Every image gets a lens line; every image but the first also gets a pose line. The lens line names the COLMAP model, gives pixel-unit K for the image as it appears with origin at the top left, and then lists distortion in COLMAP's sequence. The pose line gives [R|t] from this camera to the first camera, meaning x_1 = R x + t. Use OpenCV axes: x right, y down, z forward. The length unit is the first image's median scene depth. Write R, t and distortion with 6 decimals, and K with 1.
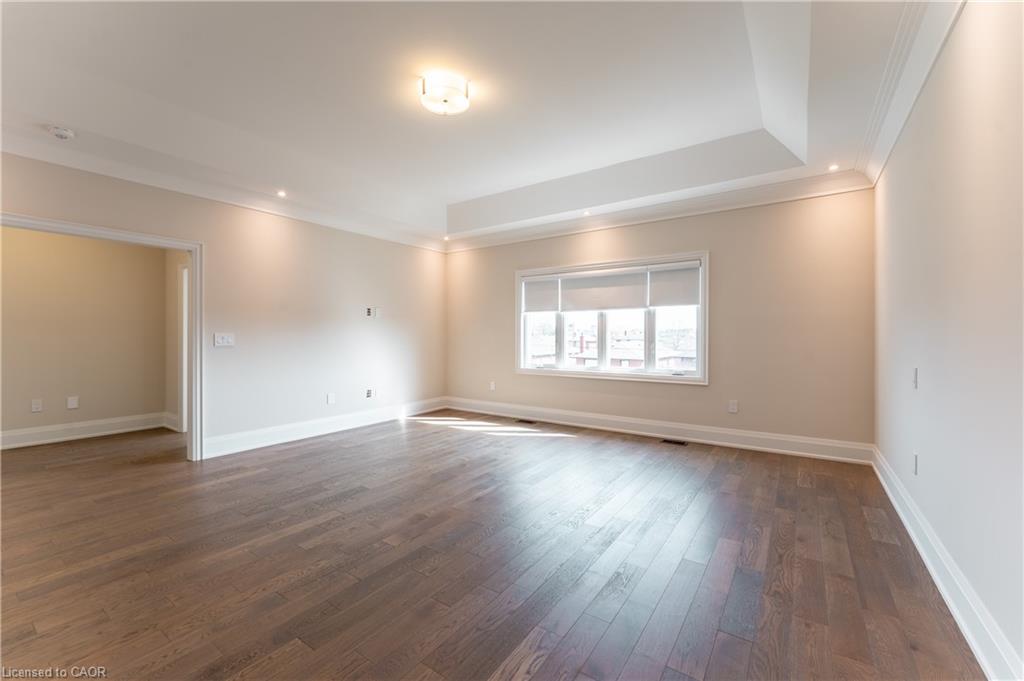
lens RADIAL K [[415.1, 0, 509.2], [0, 415.1, 335.0], [0, 0, 1]] dist [0.000420, -0.000321]
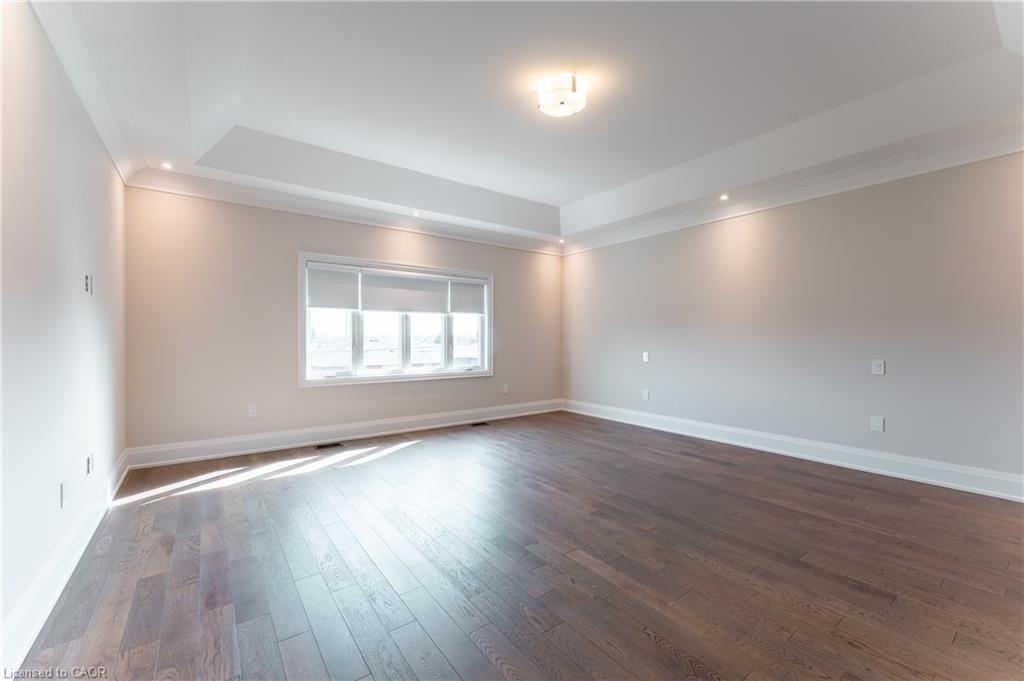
lens RADIAL K [[415.1, 0, 507.9], [0, 415.1, 342.4], [0, 0, 1]] dist [0.000420, -0.000321]
pose [[0.325088, -0.008440, 0.945646, -0.682367], [-0.003825, 0.999940, 0.010239, 0.001007], [-0.945676, -0.006946, 0.325036, 0.475158]]
